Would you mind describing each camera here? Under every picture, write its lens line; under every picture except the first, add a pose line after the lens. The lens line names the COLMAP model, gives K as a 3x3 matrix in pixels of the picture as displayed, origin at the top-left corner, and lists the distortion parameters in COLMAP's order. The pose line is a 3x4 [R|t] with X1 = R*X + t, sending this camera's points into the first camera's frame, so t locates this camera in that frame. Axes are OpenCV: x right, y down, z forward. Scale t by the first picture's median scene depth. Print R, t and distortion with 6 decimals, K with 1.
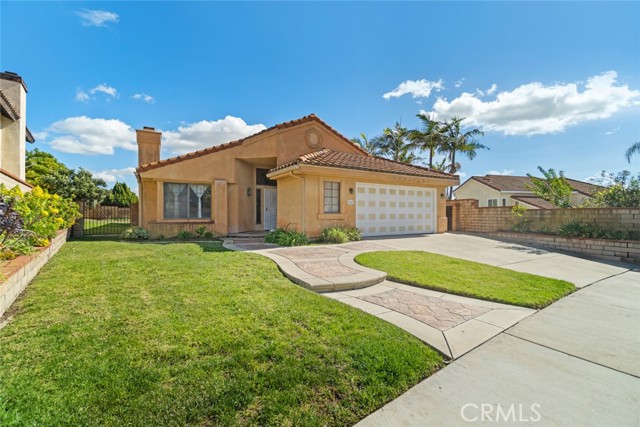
lens RADIAL K [[275.6, 0, 318.3], [0, 275.6, 211.2], [0, 0, 1]] dist [-0.002424, -0.000686]
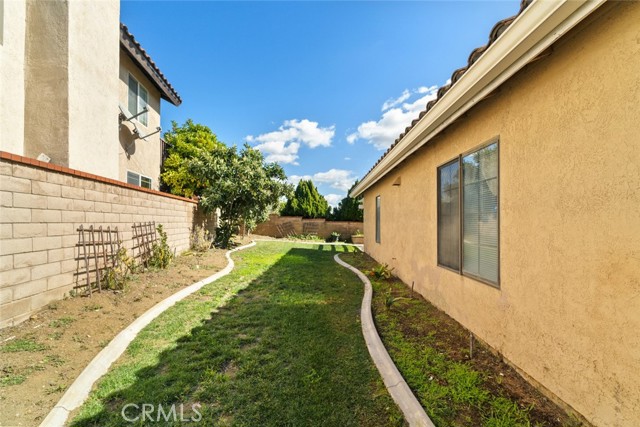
lens RADIAL K [[275.6, 0, 320.1], [0, 275.6, 215.4], [0, 0, 1]] dist [-0.002424, -0.000686]
pose [[0.849835, -0.010446, -0.526945, -0.313144], [0.003065, 0.999885, -0.014877, -0.009749], [0.527039, 0.011028, 0.849769, 0.421865]]
